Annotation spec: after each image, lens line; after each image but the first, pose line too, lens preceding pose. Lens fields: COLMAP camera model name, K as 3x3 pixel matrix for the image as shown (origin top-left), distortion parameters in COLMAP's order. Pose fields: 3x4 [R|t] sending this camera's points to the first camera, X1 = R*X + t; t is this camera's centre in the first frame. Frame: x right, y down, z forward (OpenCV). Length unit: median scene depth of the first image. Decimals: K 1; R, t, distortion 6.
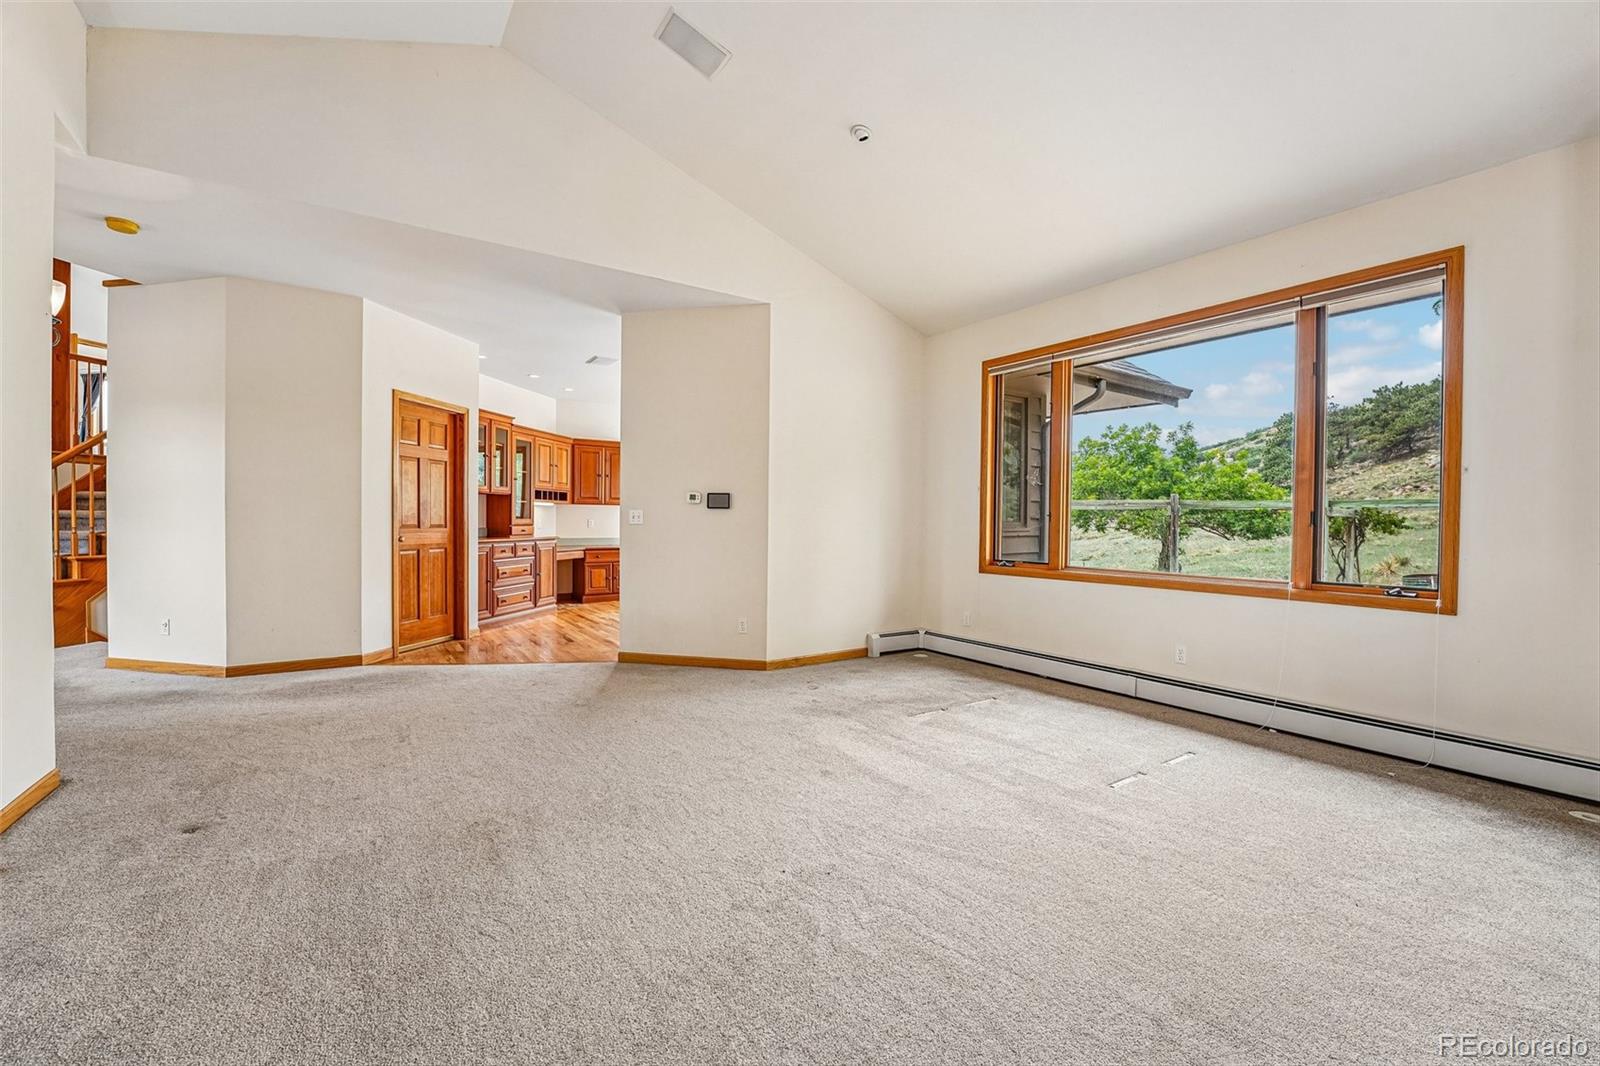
lens RADIAL K [[652.1, 0, 800.0], [0, 652.1, 533.0], [0, 0, 1]] dist [-0.024975, 0.005402]
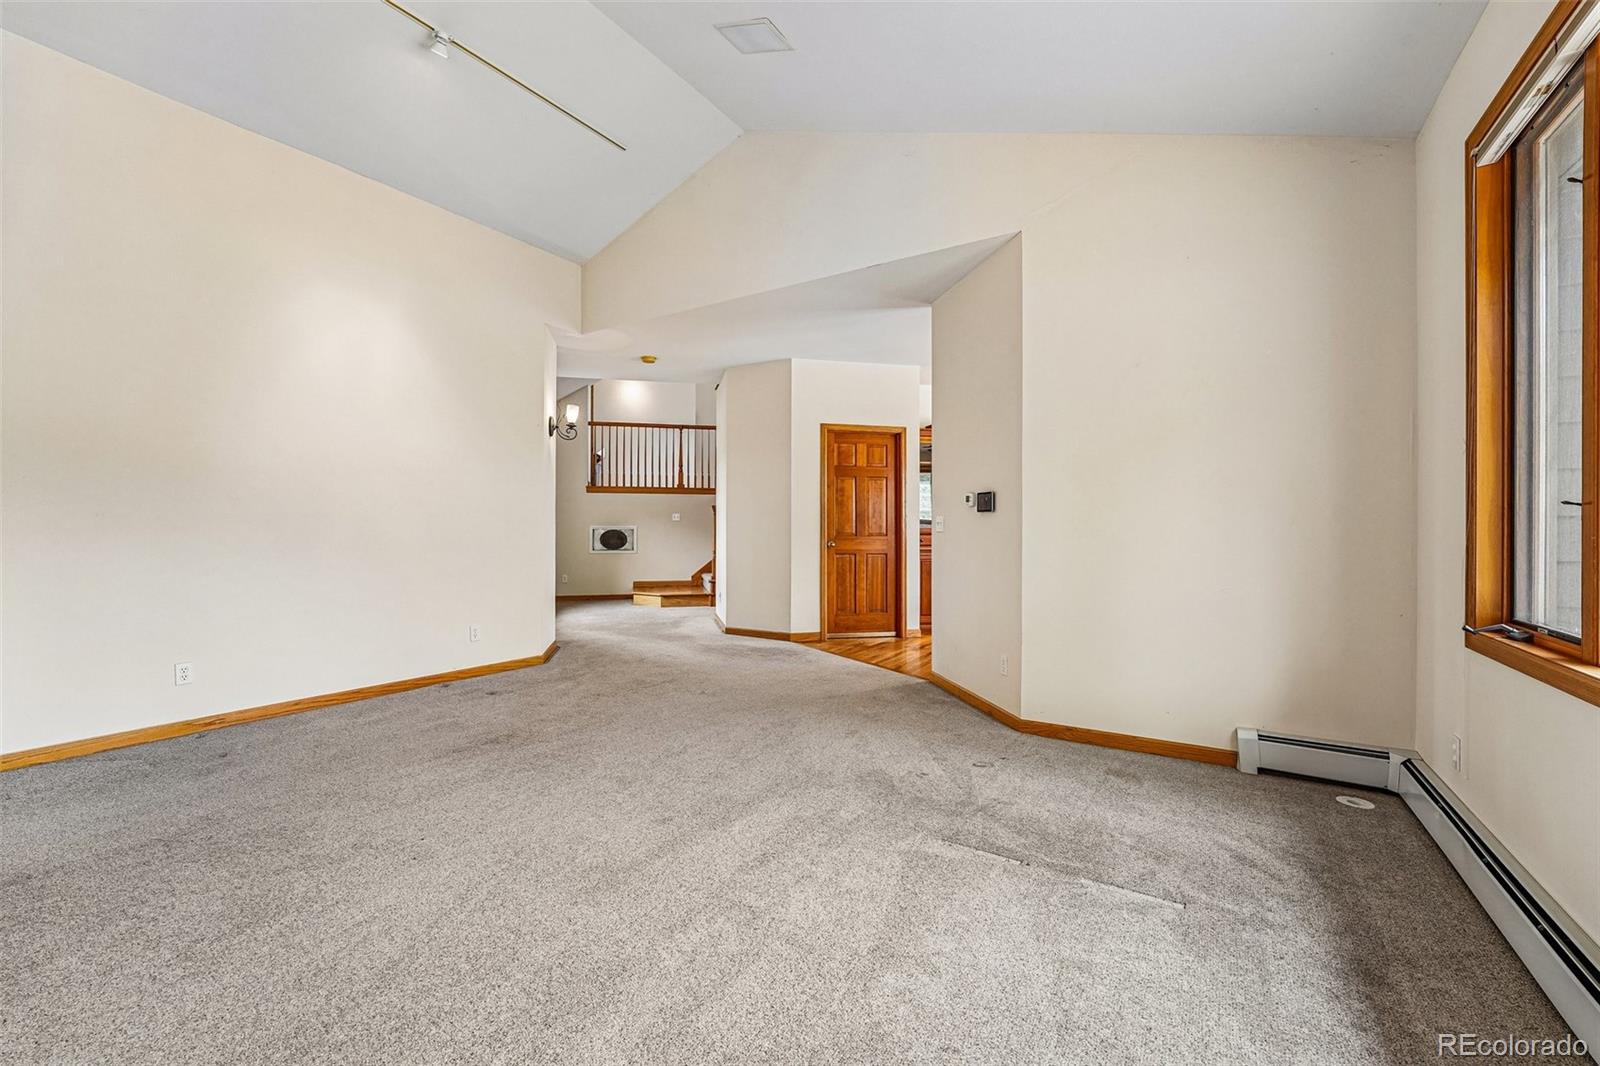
lens RADIAL K [[656.1, 0, 793.3], [0, 656.1, 534.6], [0, 0, 1]] dist [-0.019893, 0.004796]
pose [[0.389860, 0.000778, -0.920874, 0.443234], [-0.015269, 0.999868, -0.005620, -0.001834], [0.920747, 0.016252, 0.389820, 0.403604]]
